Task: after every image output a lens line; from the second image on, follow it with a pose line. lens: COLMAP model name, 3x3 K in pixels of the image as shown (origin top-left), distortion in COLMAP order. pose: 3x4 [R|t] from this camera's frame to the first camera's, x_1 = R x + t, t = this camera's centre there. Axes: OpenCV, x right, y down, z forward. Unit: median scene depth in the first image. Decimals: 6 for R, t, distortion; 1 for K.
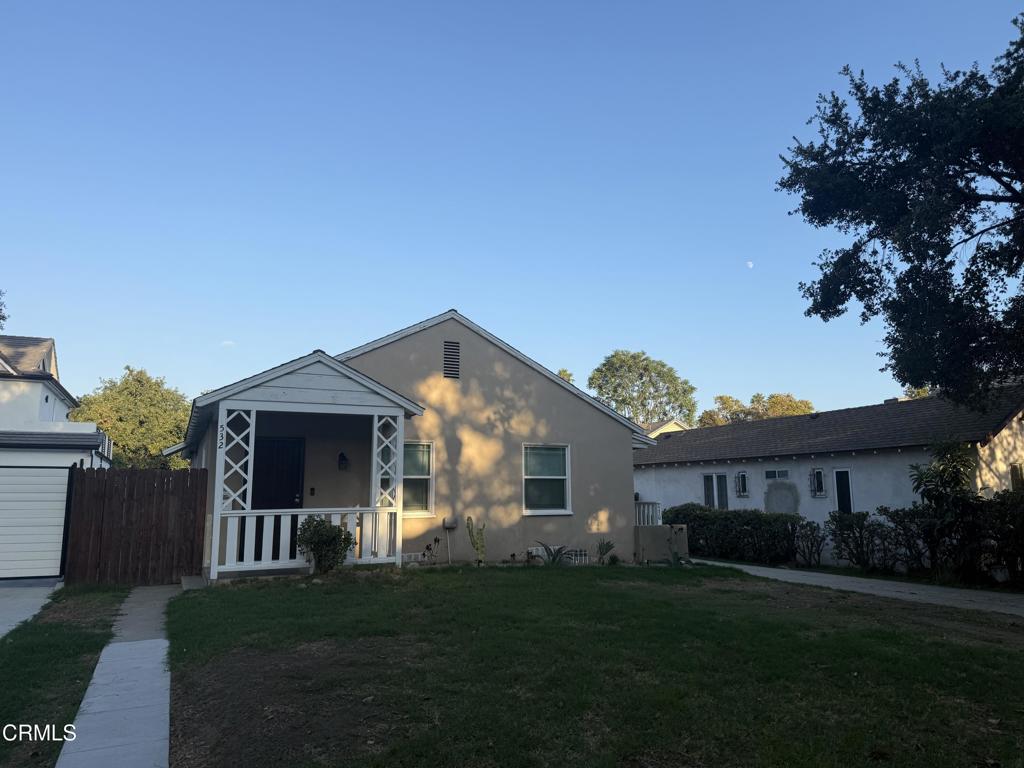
lens RADIAL K [[723.0, 0, 520.2], [0, 723.0, 386.7], [0, 0, 1]] dist [0.049148, -0.071036]
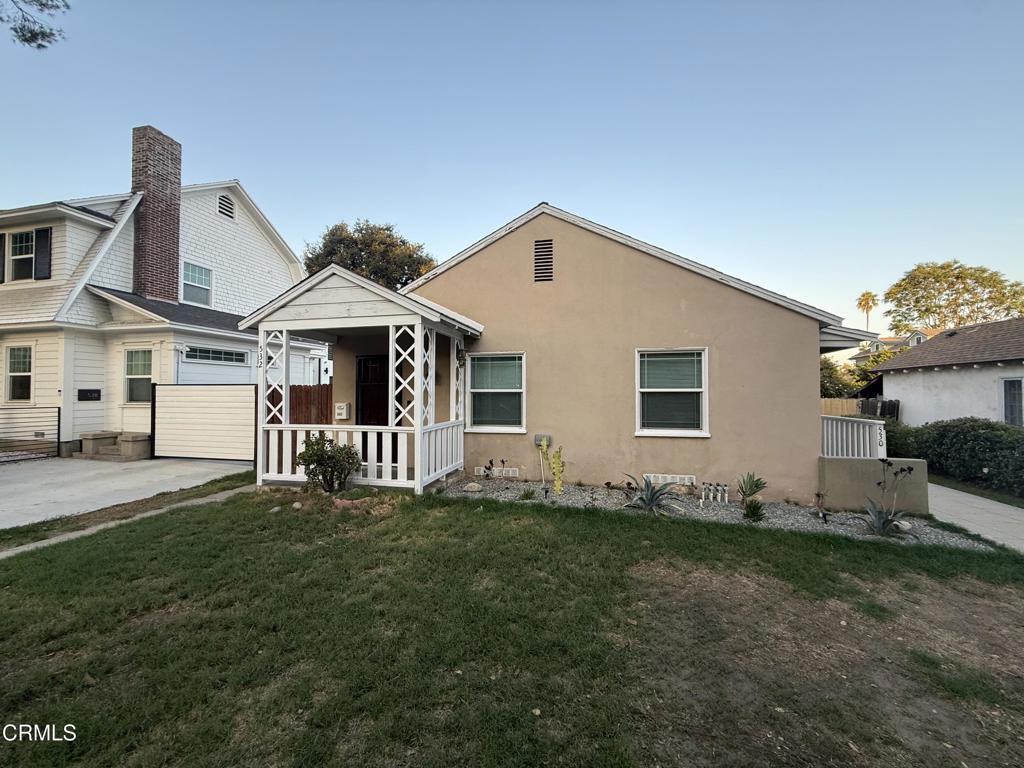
lens RADIAL K [[409.6, 0, 510.0], [0, 409.6, 384.4], [0, 0, 1]] dist [0.001368, -0.000079]
pose [[0.779160, -0.007017, -0.626785, 0.189571], [0.089747, 0.990884, 0.100473, 0.059912], [0.620366, -0.134537, 0.772687, 0.554594]]
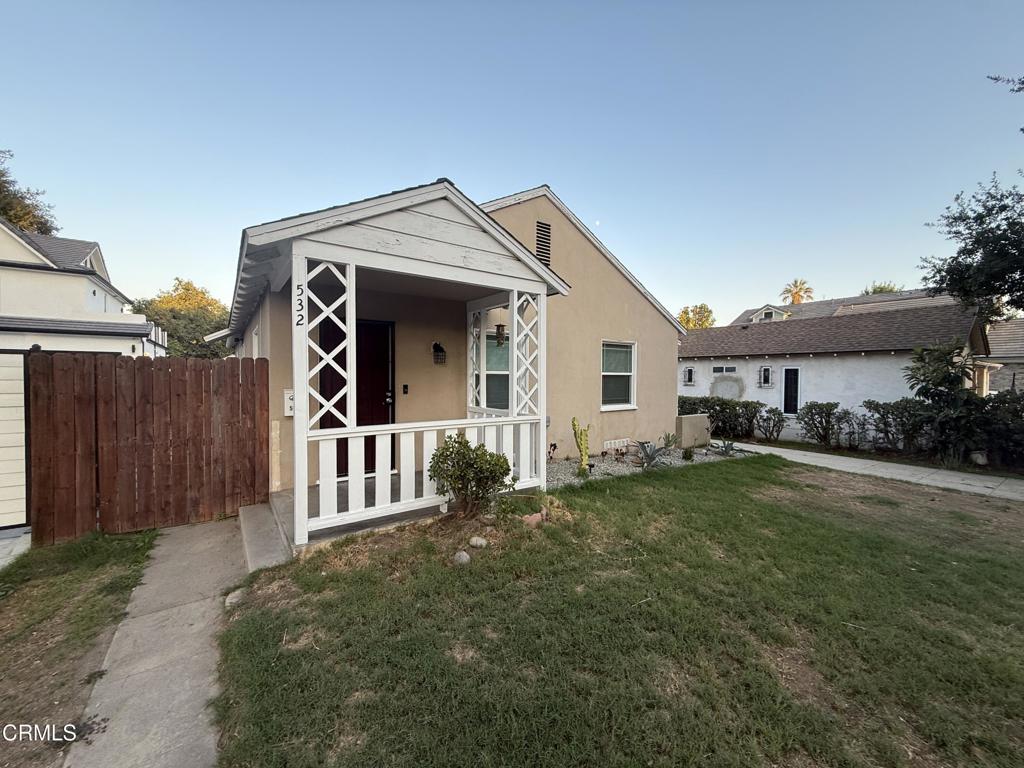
lens RADIAL K [[407.2, 0, 507.9], [0, 407.2, 384.6], [0, 0, 1]] dist [0.000986, -0.000030]
pose [[0.985366, 0.009211, 0.170202, -0.222677], [-0.038603, 0.984653, 0.170202, 0.050938], [-0.166022, -0.174281, 0.970599, 0.478195]]
